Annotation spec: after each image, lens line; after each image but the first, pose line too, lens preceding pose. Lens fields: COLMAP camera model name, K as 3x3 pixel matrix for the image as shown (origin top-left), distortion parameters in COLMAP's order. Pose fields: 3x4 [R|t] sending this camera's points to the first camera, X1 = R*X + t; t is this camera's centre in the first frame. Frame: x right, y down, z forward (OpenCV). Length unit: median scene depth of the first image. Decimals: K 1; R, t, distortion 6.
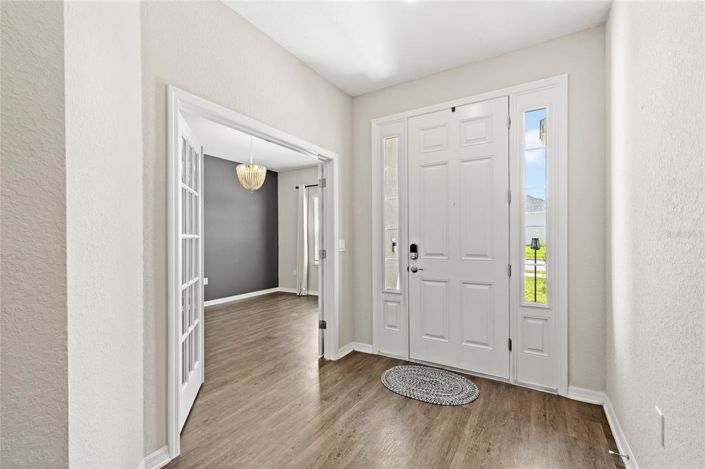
lens RADIAL K [[306.8, 0, 352.7], [0, 306.8, 240.1], [0, 0, 1]] dist [-0.000402, -0.000073]
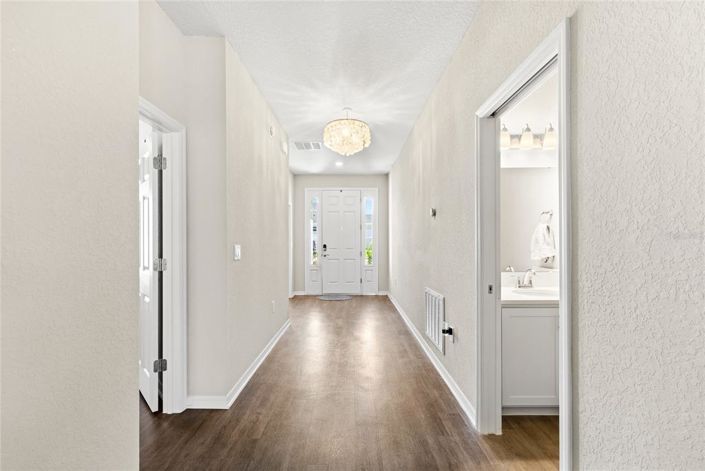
lens RADIAL K [[306.8, 0, 352.7], [0, 306.8, 241.1], [0, 0, 1]] dist [-0.000402, -0.000073]
pose [[0.838115, 0.003533, 0.545482, -0.928657], [0.000135, 0.999978, -0.006684, 0.003250], [-0.545493, 0.005676, 0.838096, -1.118493]]
